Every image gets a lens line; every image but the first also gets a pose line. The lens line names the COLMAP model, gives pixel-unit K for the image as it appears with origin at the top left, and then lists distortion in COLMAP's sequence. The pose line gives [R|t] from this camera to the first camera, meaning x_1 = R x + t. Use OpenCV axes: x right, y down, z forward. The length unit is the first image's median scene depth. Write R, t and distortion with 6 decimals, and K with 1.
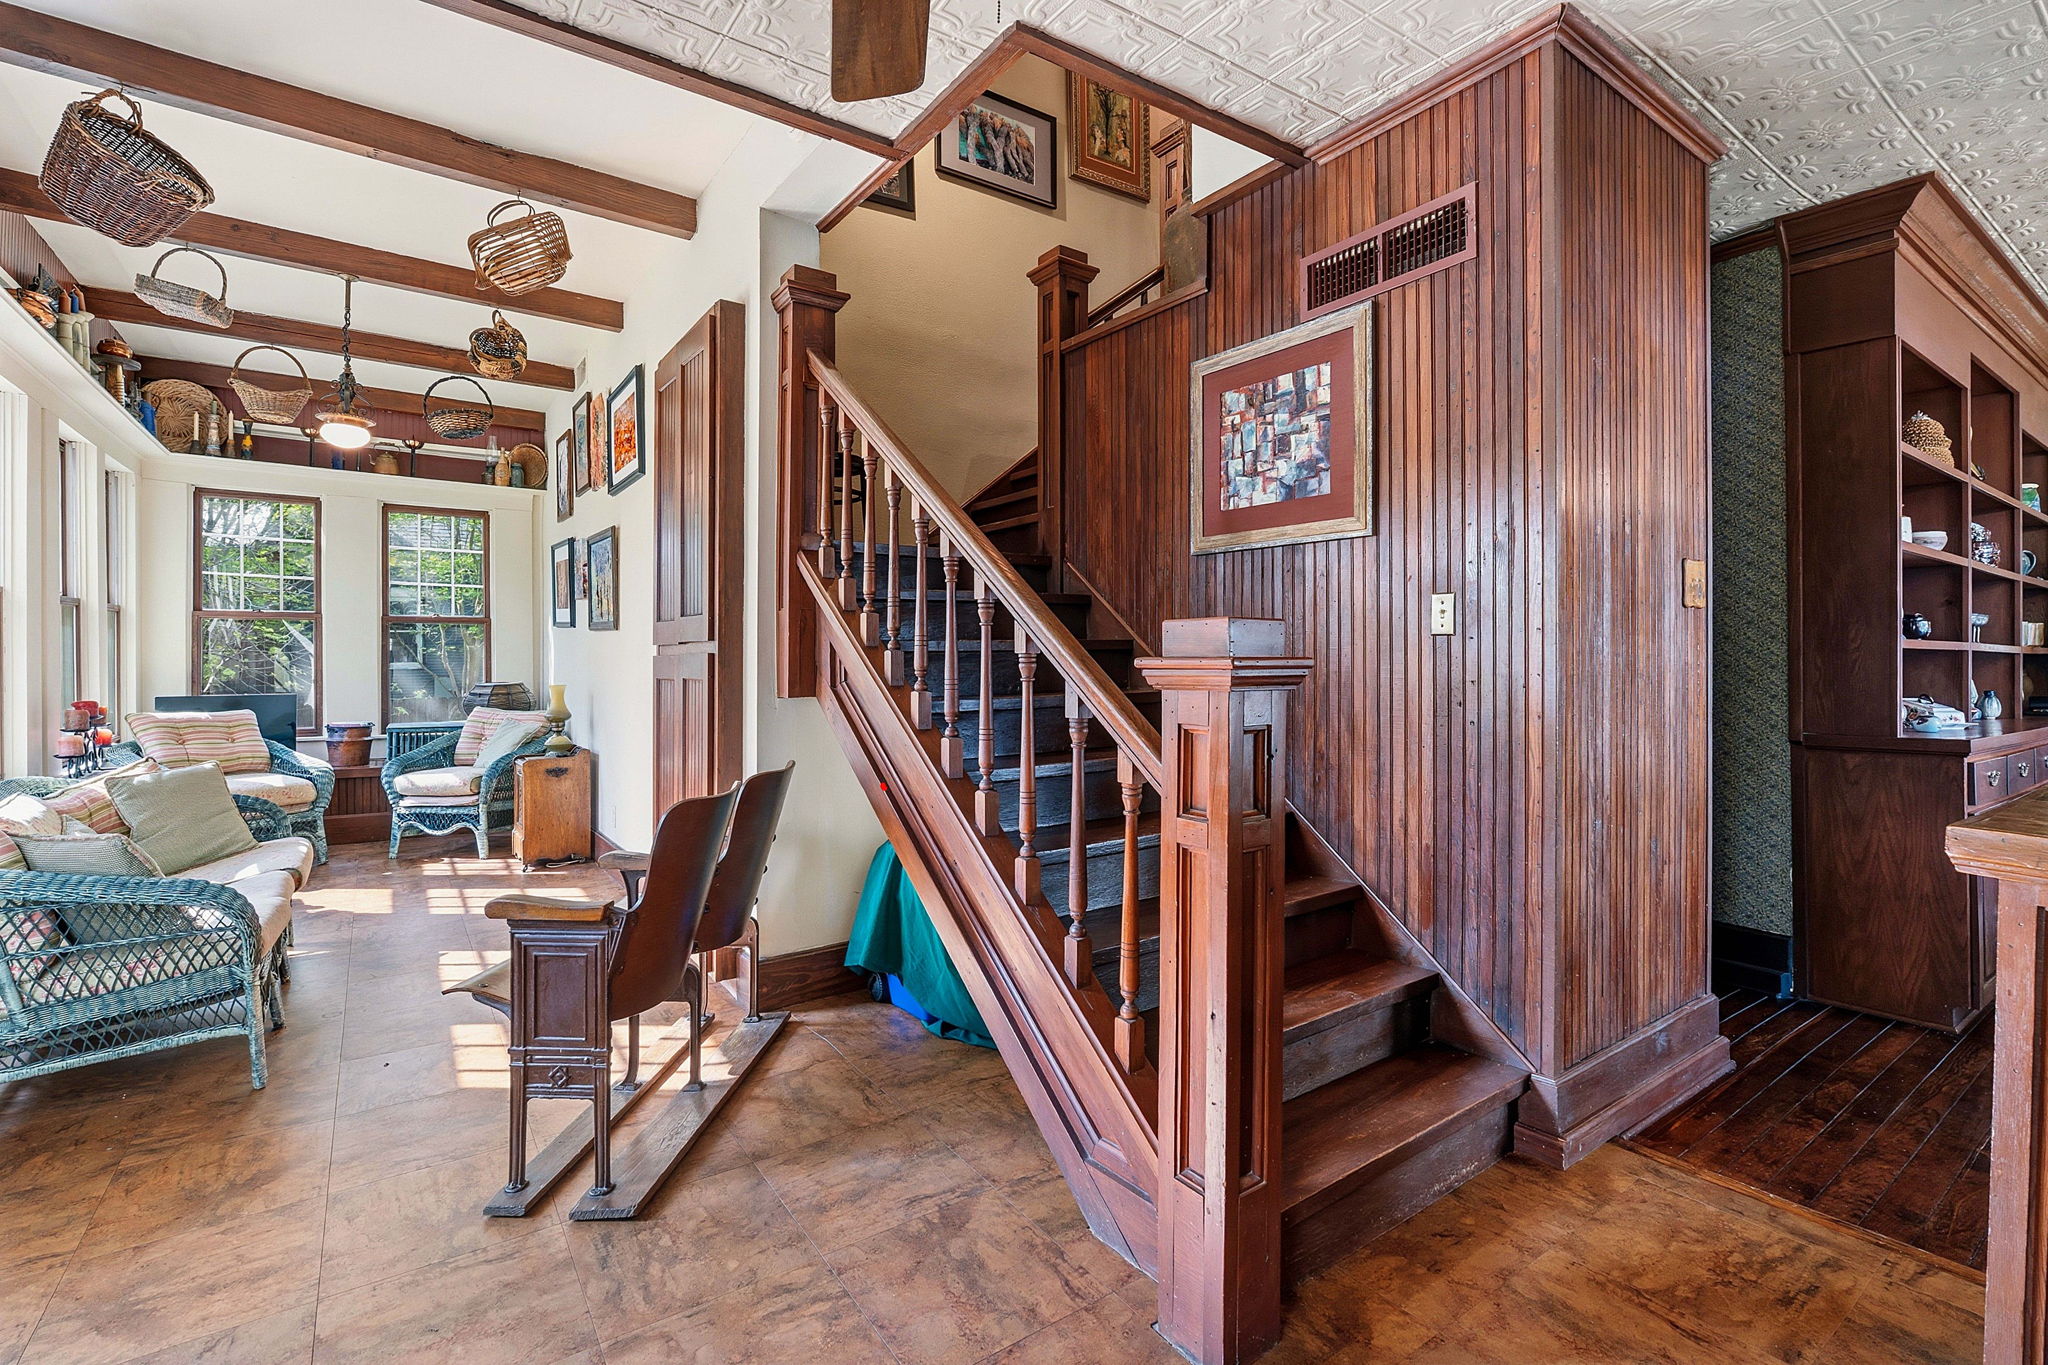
lens RADIAL K [[927.0, 0, 1015.9], [0, 927.0, 666.4], [0, 0, 1]] dist [-0.007354, 0.001335]
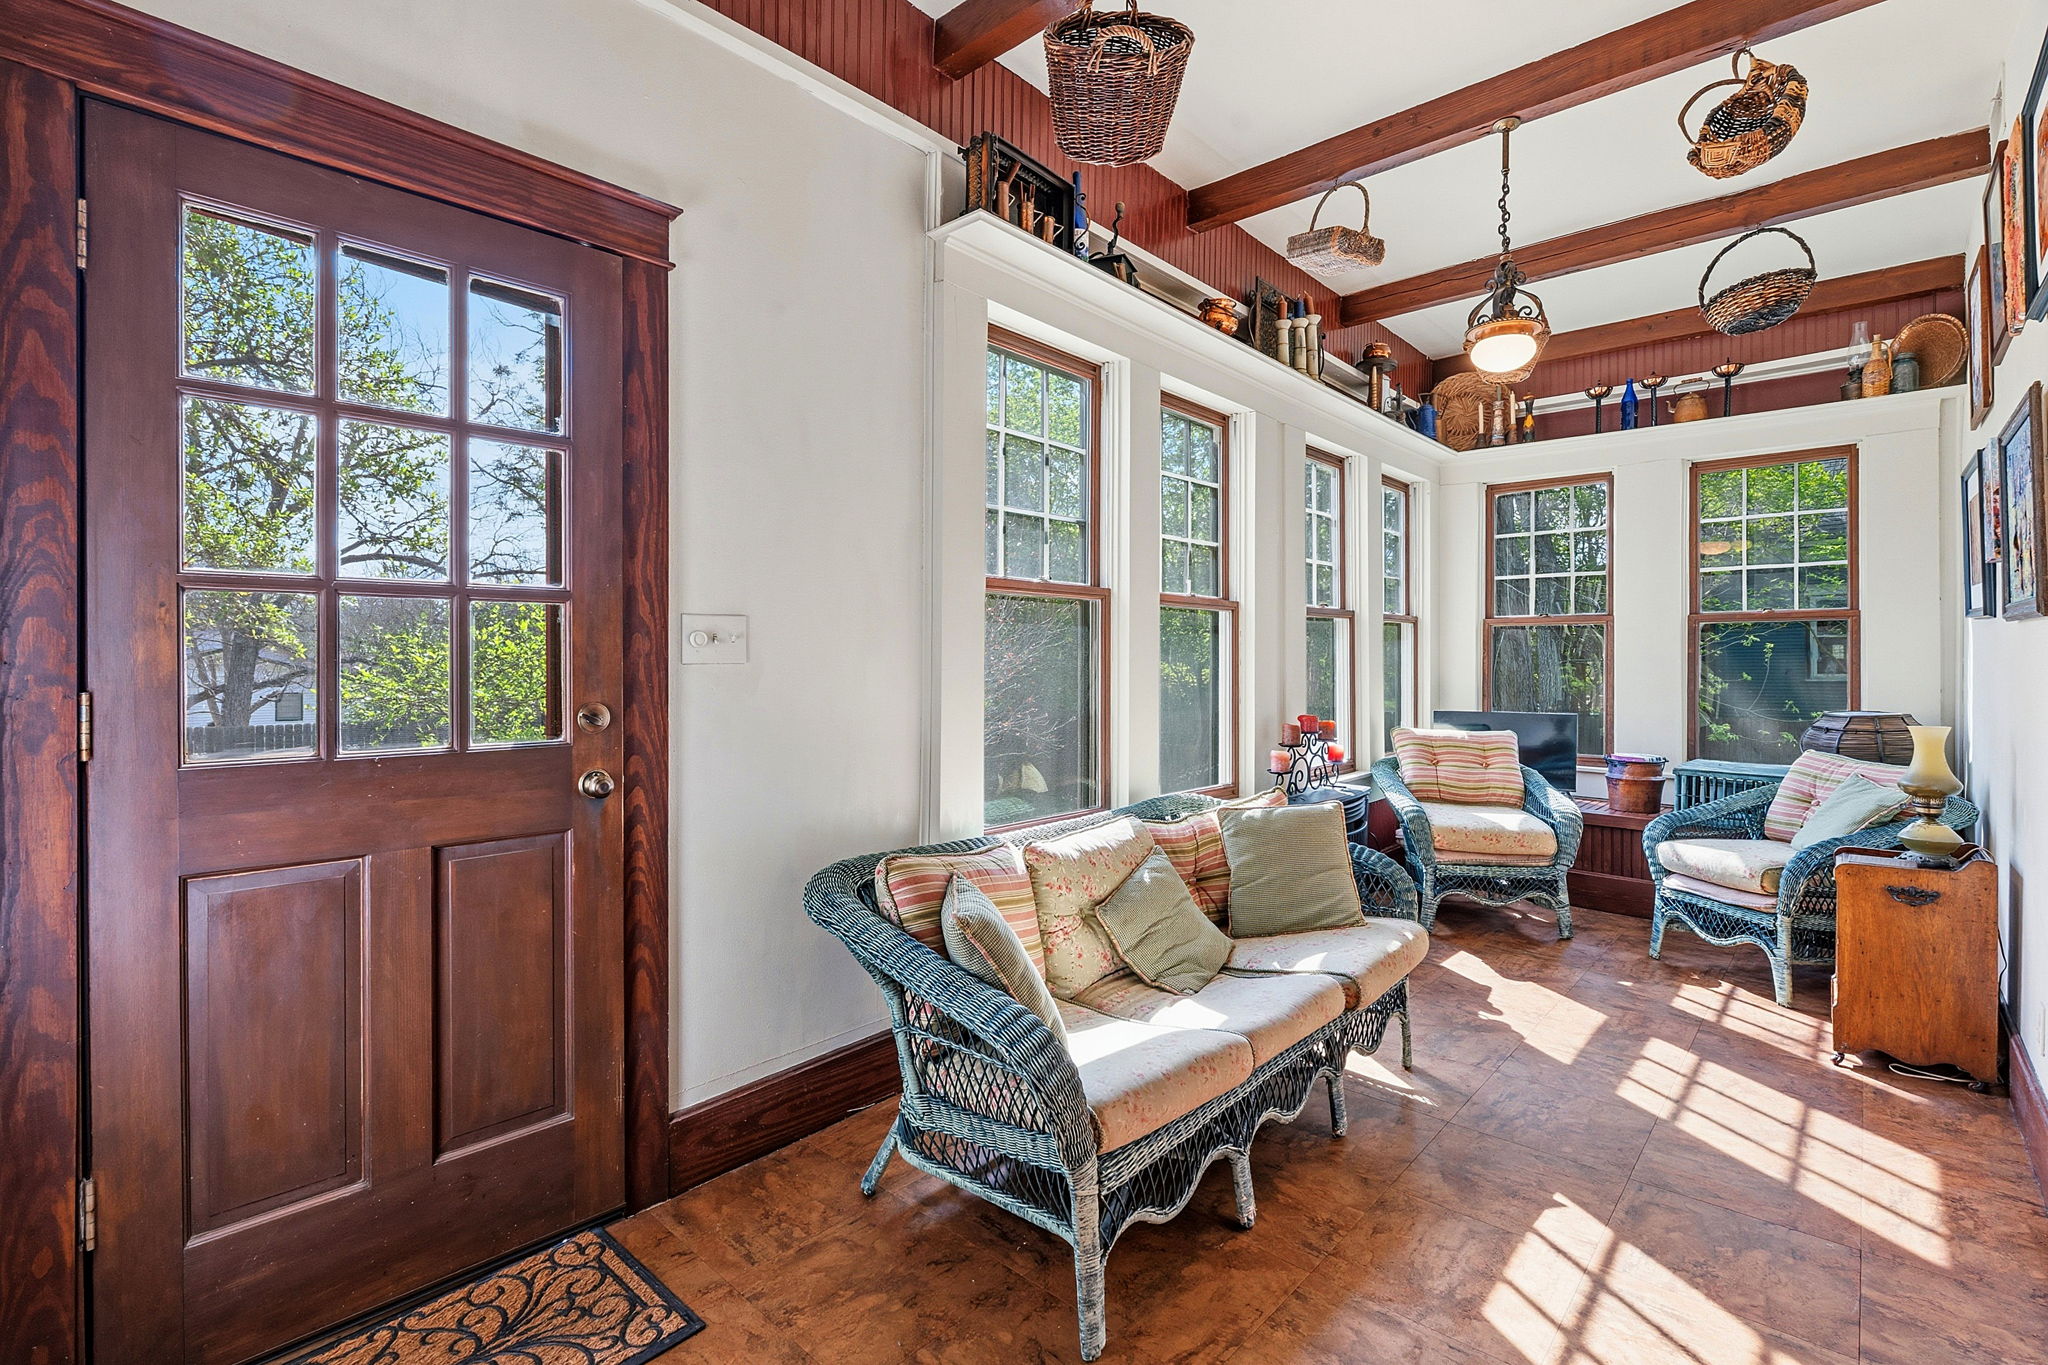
lens RADIAL K [[927.0, 0, 1015.6], [0, 927.0, 664.1], [0, 0, 1]] dist [-0.007354, 0.001335]
pose [[0.222736, 0.001791, -0.974877, -0.085039], [-0.012880, 0.999916, -0.001105, -0.007456], [0.974794, 0.012802, 0.222740, 0.322302]]
